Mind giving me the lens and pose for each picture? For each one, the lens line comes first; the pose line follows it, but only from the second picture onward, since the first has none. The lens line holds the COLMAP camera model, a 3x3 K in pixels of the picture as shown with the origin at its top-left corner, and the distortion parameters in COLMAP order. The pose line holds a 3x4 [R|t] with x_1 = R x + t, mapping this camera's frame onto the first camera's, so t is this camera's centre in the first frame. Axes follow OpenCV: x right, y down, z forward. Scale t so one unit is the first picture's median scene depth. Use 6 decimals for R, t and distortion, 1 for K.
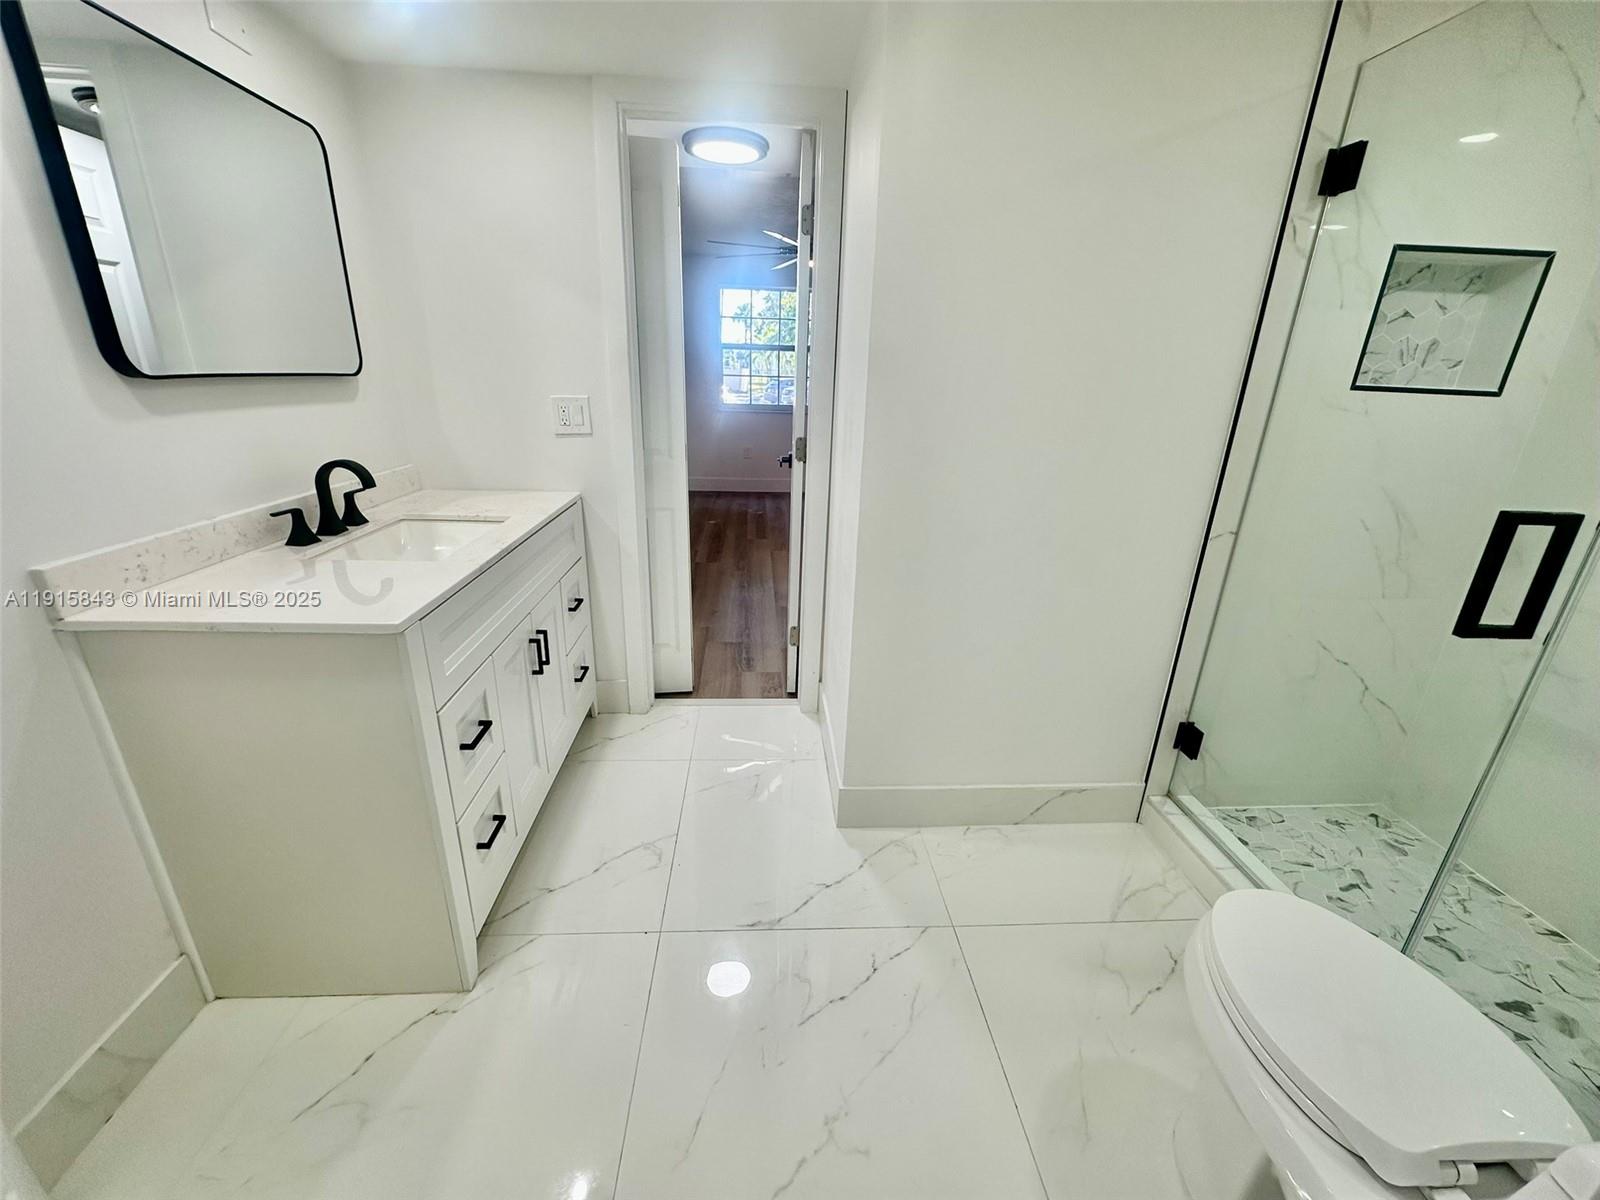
lens RADIAL K [[639.5, 0, 796.8], [0, 639.5, 596.7], [0, 0, 1]] dist [-0.000816, -0.000751]
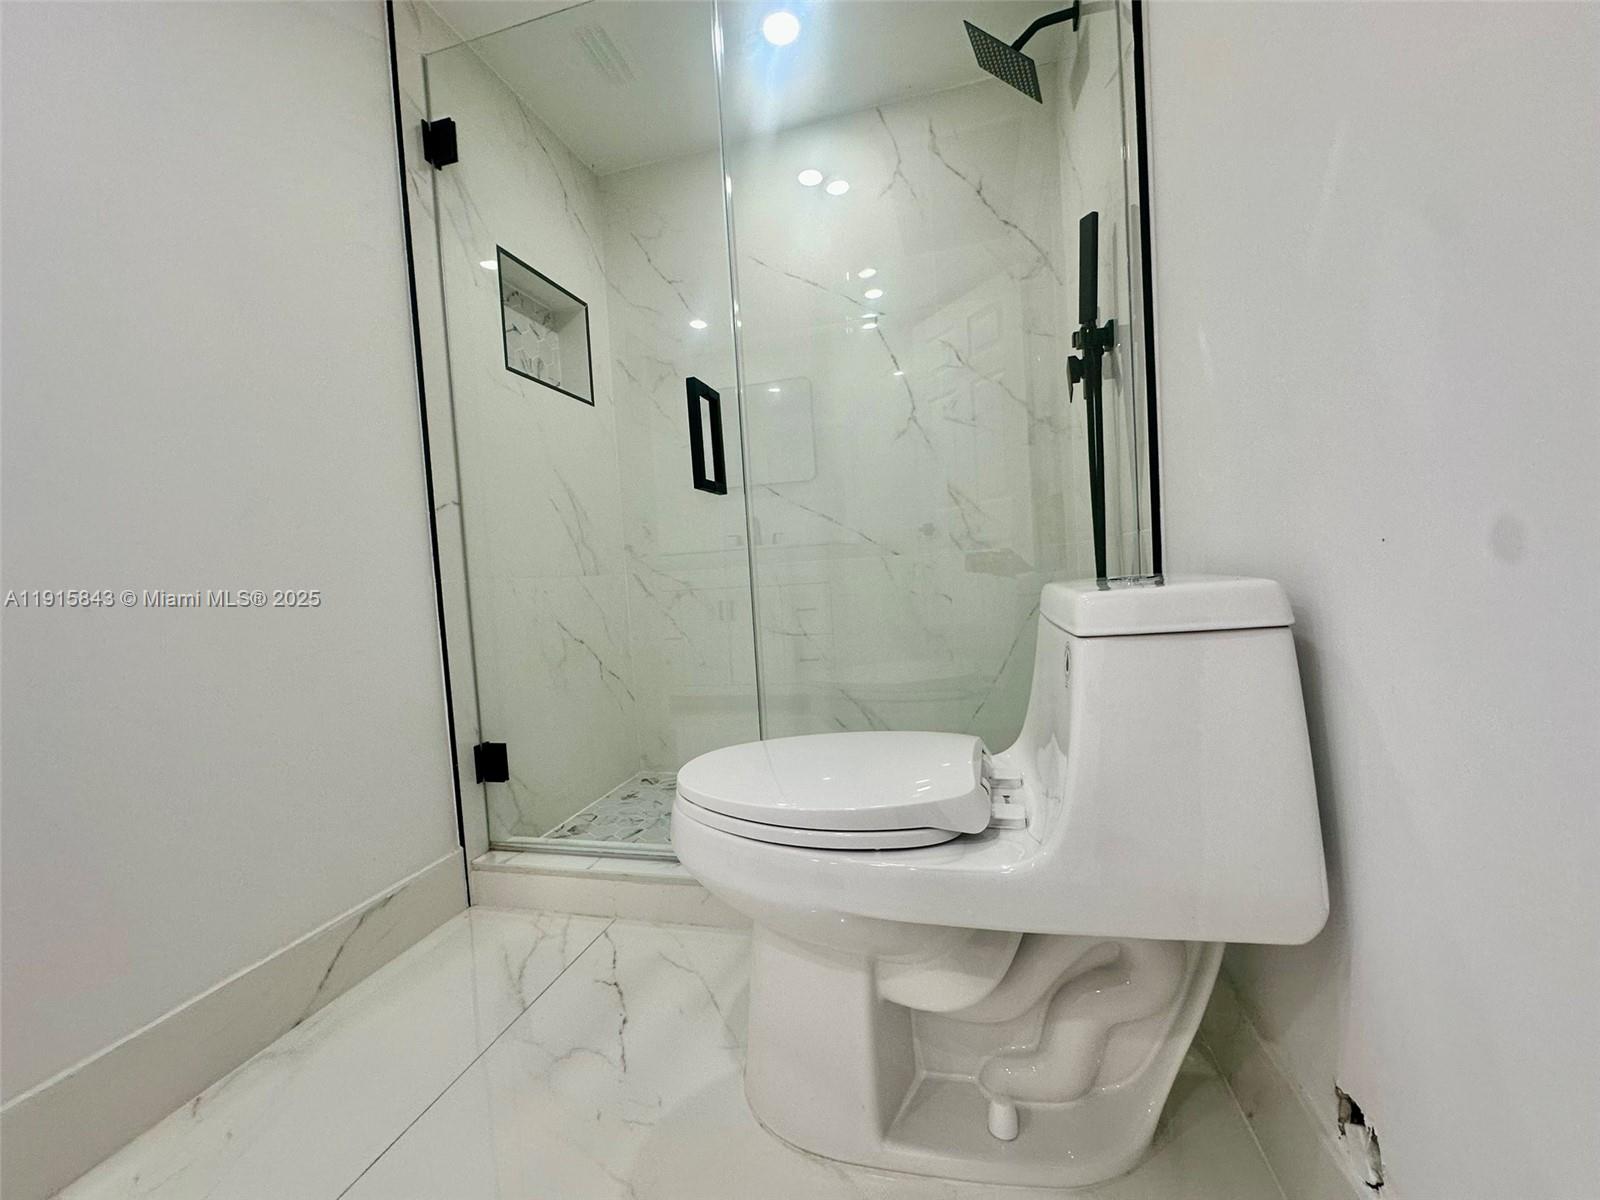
lens RADIAL K [[639.5, 0, 796.8], [0, 639.5, 596.7], [0, 0, 1]] dist [-0.000816, -0.000751]
pose [[0.318203, -0.085088, 0.944196, -0.009913], [0.387601, 0.920594, -0.047664, 0.225386], [-0.865166, 0.381139, 0.325916, 0.330652]]
